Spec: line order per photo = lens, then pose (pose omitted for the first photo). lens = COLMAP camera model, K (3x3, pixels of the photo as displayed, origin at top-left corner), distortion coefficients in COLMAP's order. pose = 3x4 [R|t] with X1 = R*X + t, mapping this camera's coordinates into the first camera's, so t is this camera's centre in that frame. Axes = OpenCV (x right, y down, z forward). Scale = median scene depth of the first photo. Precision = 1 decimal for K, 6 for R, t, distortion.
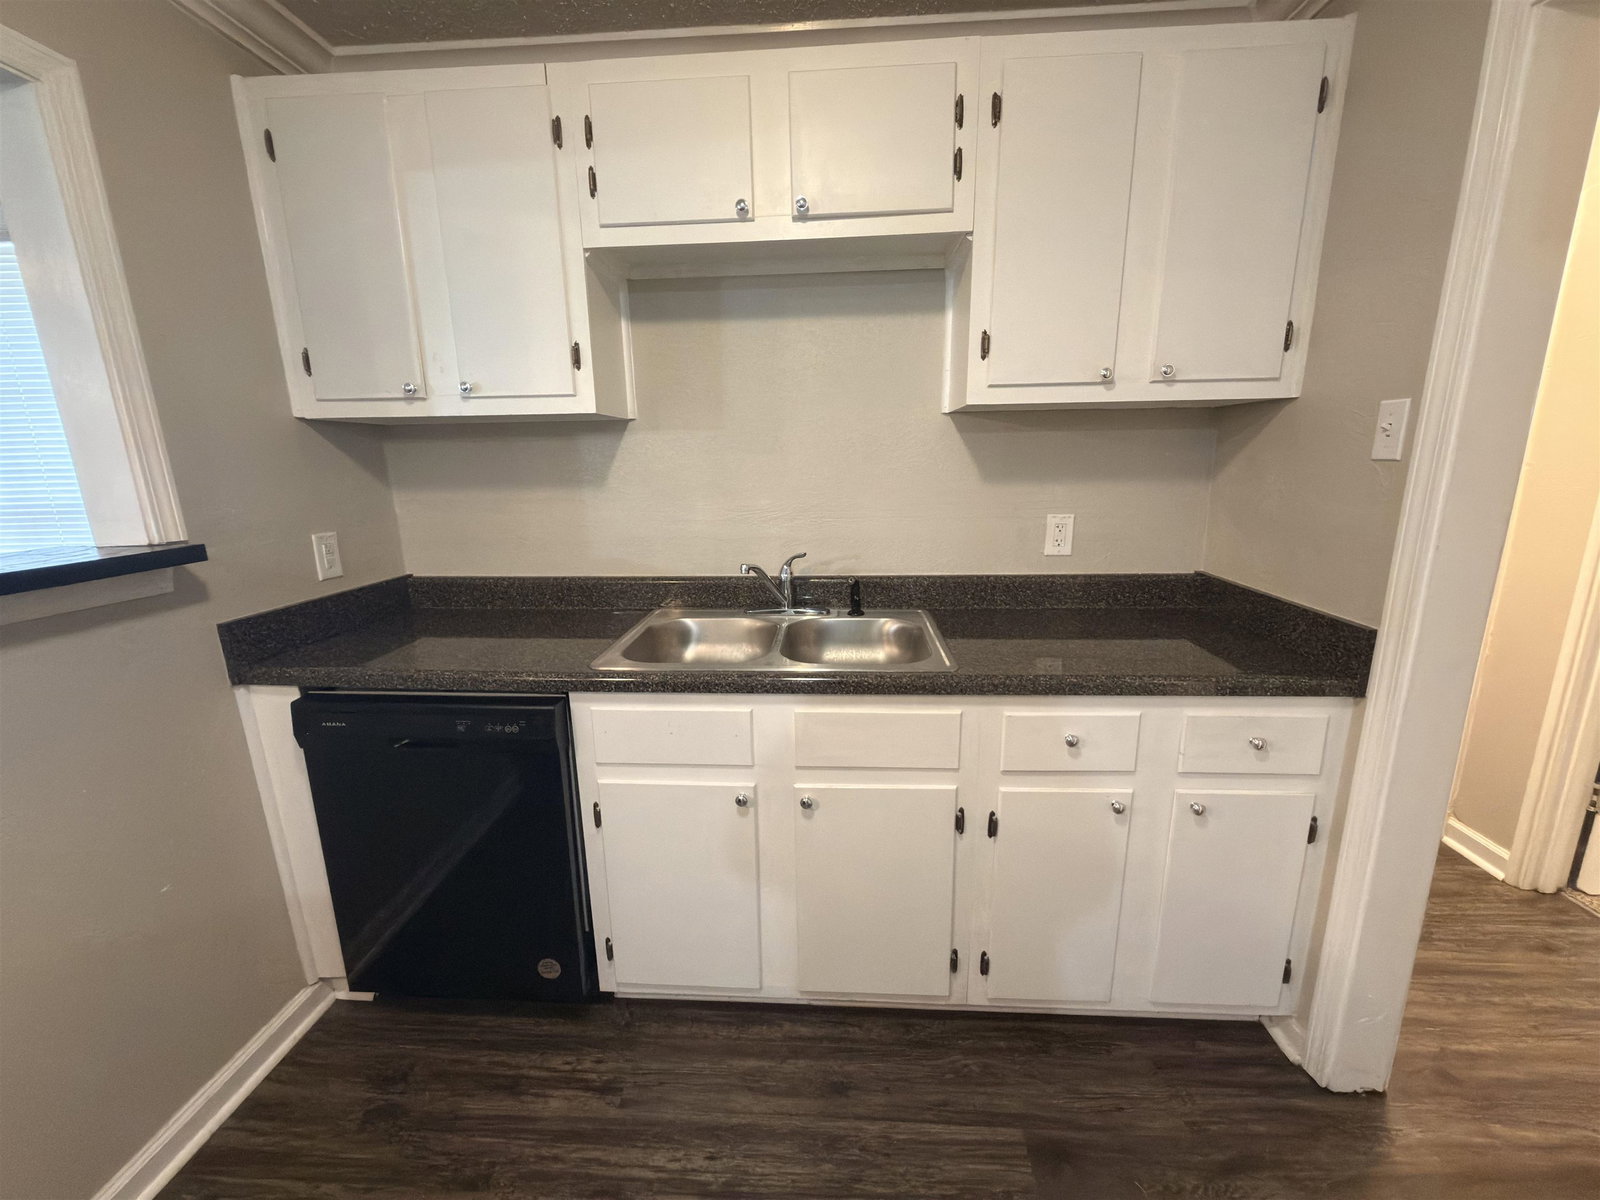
lens RADIAL K [[648.2, 0, 800.0], [0, 648.2, 600.0], [0, 0, 1]] dist [-0.000960, -0.000086]
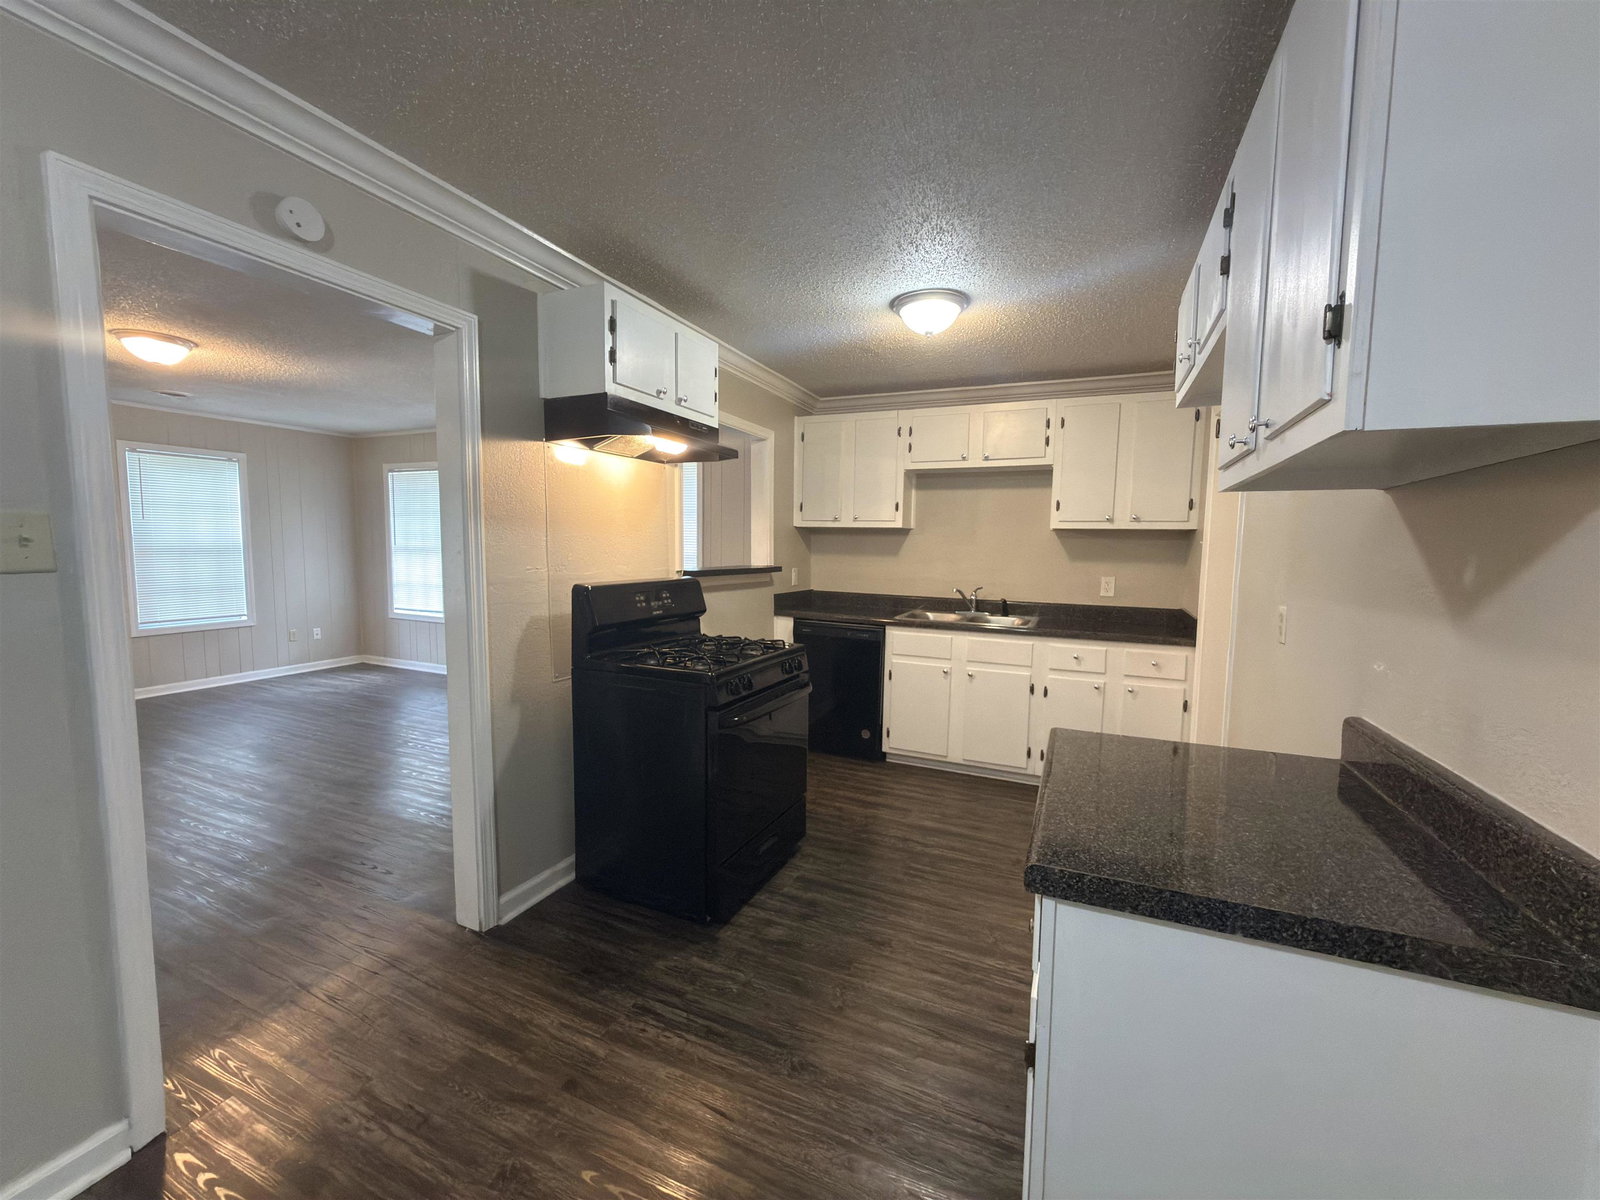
lens RADIAL K [[647.2, 0, 800.0], [0, 647.2, 600.0], [0, 0, 1]] dist [-0.000148, -0.000002]
pose [[0.935279, 0.063051, -0.348249, 0.245576], [-0.110693, 0.986749, -0.118631, 0.380220], [0.336154, 0.149501, 0.929865, -1.628957]]
